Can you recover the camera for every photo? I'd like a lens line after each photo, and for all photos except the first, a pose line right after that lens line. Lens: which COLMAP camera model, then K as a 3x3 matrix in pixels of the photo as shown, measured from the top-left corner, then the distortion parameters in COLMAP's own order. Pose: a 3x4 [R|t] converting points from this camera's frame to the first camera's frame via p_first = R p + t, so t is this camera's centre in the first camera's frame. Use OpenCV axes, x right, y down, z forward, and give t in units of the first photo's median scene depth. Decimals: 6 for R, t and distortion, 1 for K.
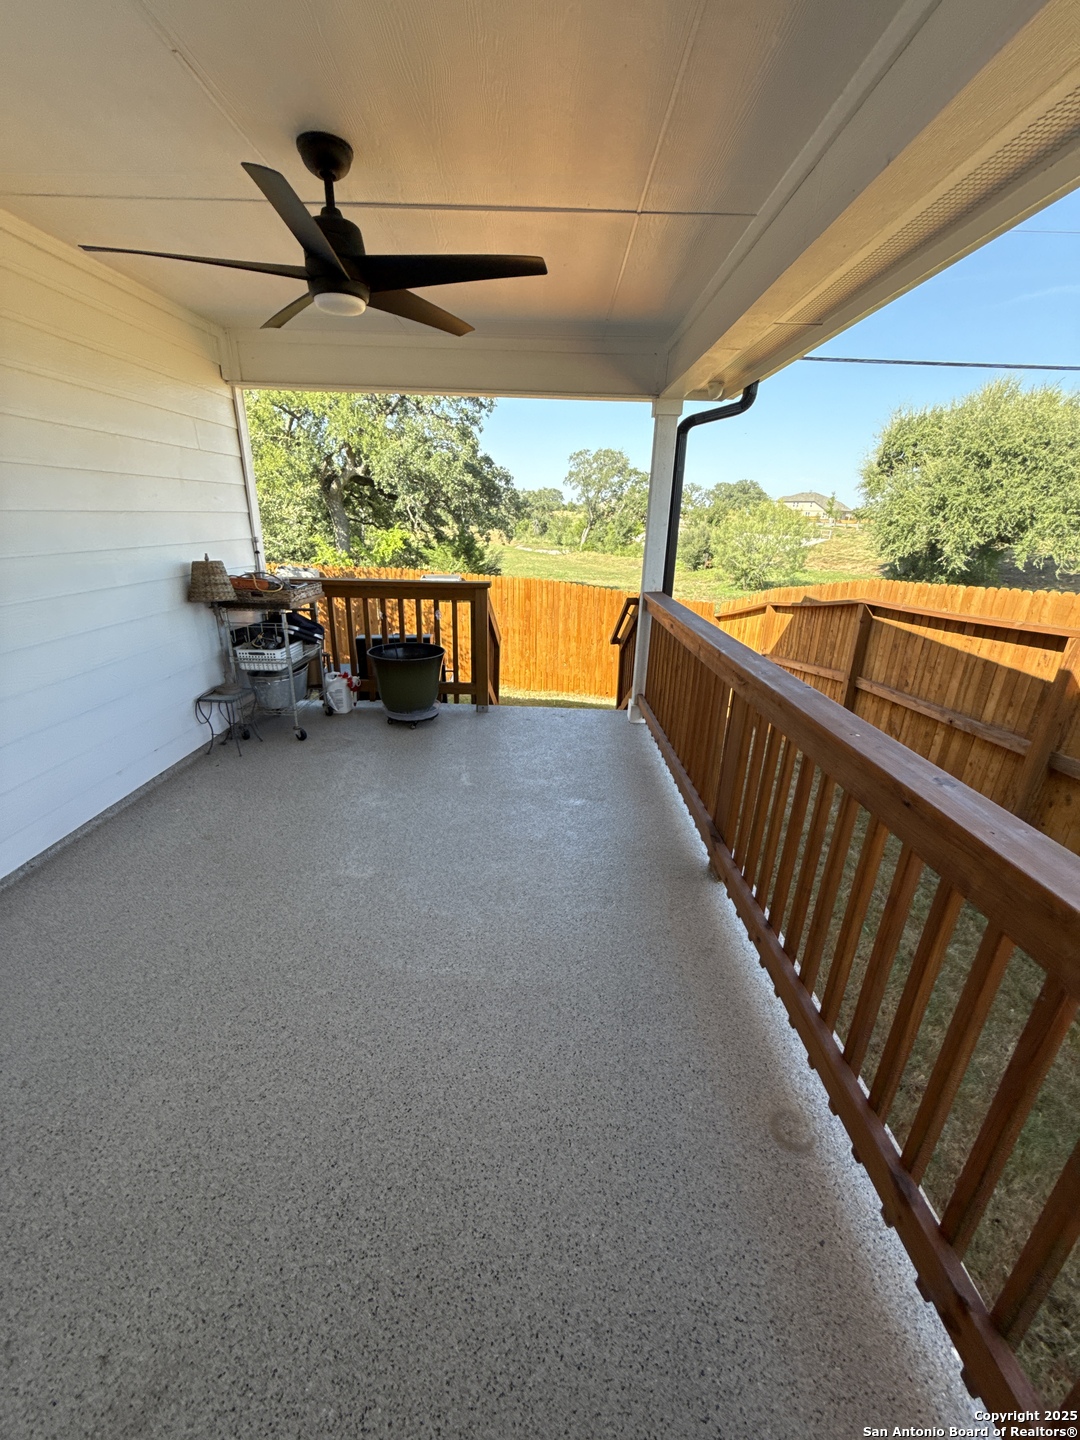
lens RADIAL K [[571.2, 0, 537.3], [0, 571.2, 717.6], [0, 0, 1]] dist [-0.005284, 0.002134]
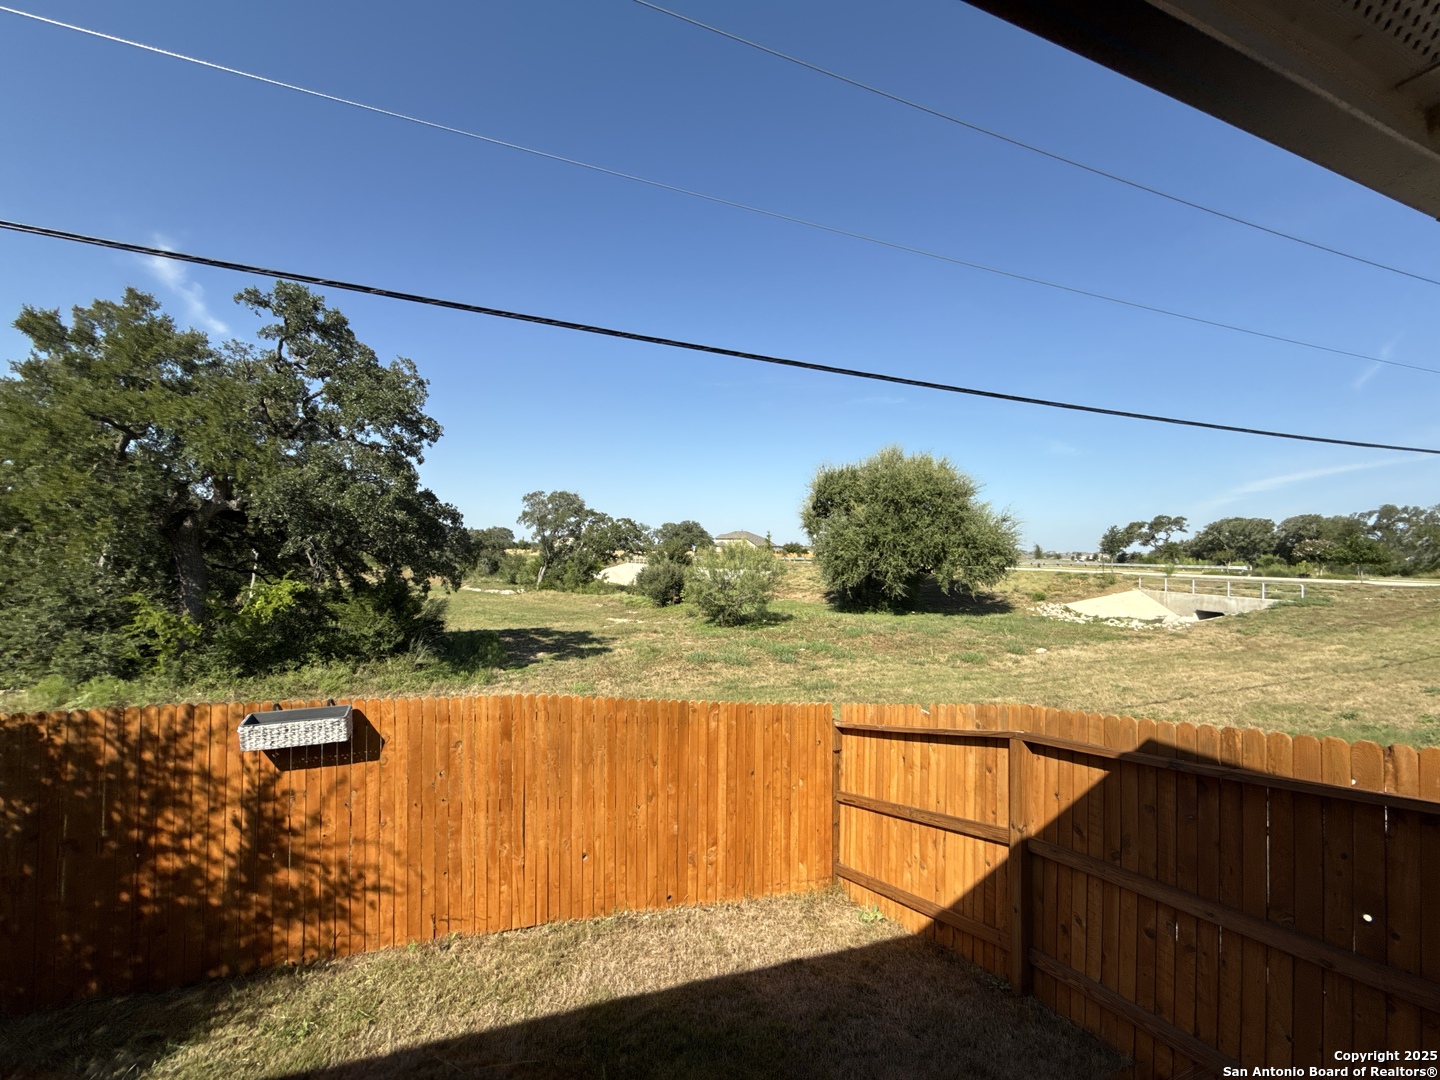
lens RADIAL K [[571.2, 0, 715.3], [0, 571.2, 536.2], [0, 0, 1]] dist [-0.005284, 0.002134]
pose [[0.927318, -0.002763, 0.374264, -0.009606], [0.136976, 0.933103, -0.332499, -0.052240], [-0.348308, 0.359597, 0.865662, 0.129519]]
